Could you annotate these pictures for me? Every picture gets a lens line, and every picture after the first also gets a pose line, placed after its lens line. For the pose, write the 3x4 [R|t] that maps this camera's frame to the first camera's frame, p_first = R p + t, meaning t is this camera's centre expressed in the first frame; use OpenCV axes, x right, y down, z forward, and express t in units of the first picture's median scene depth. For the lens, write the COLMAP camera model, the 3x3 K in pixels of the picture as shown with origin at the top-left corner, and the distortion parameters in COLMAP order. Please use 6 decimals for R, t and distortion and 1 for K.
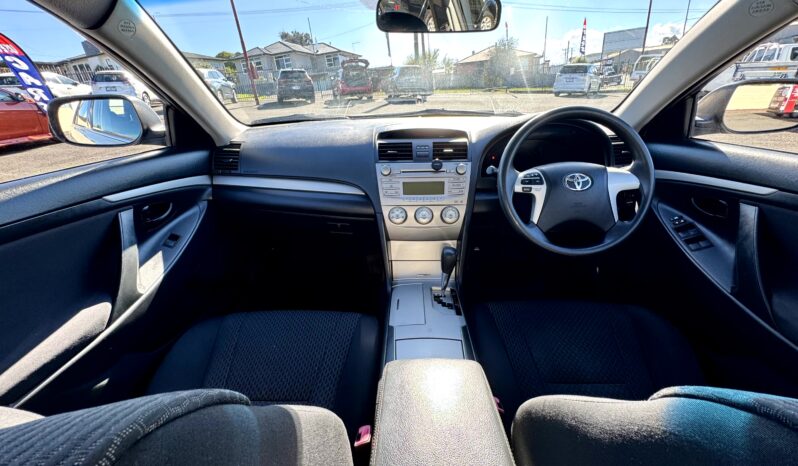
lens RADIAL K [[303.2, 0, 399.0], [0, 303.2, 233.0], [0, 0, 1]] dist [-0.016141, -0.000006]
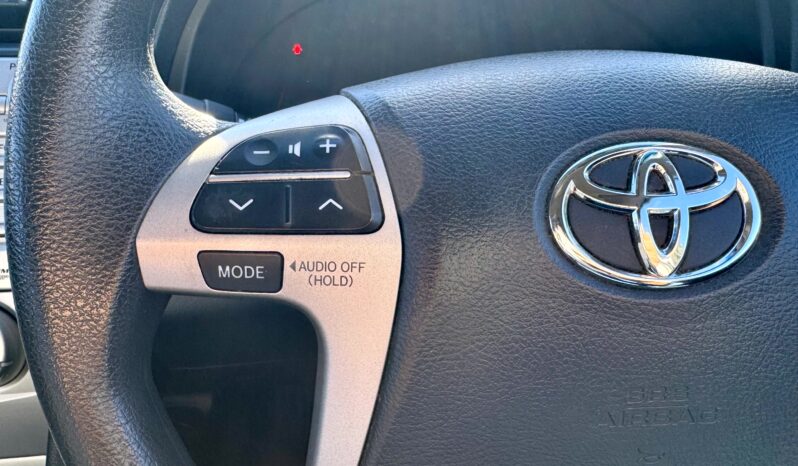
lens RADIAL K [[538.0, 0, 399.0], [0, 538.0, 233.0], [0, 0, 1]] dist [-0.000174, -0.000110]
pose [[0.993103, -0.003647, 0.117187, 0.383720], [0.003343, 0.999991, 0.002789, -0.133382], [-0.117196, -0.002378, 0.993106, 0.657688]]
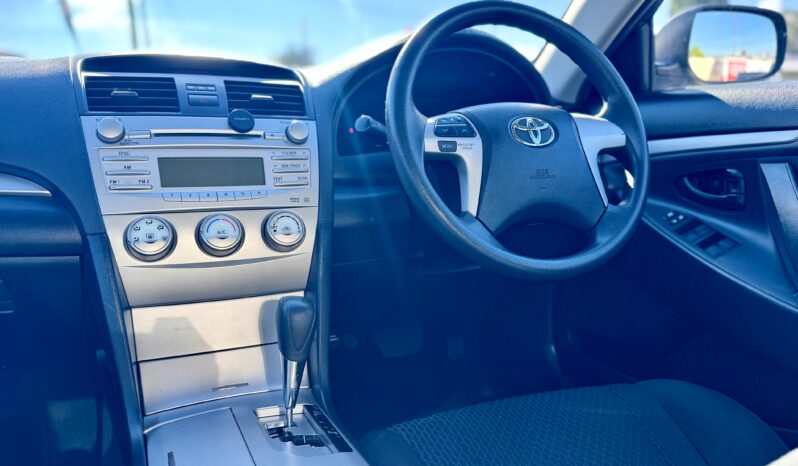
lens RADIAL K [[591.8, 0, 399.0], [0, 591.8, 233.0], [0, 0, 1]] dist [0.006624, -0.001197]
pose [[0.901378, -0.042503, 0.430943, -0.044280], [0.145716, 0.966907, -0.209423, 0.143461], [-0.407780, 0.251565, 0.877742, 0.206601]]
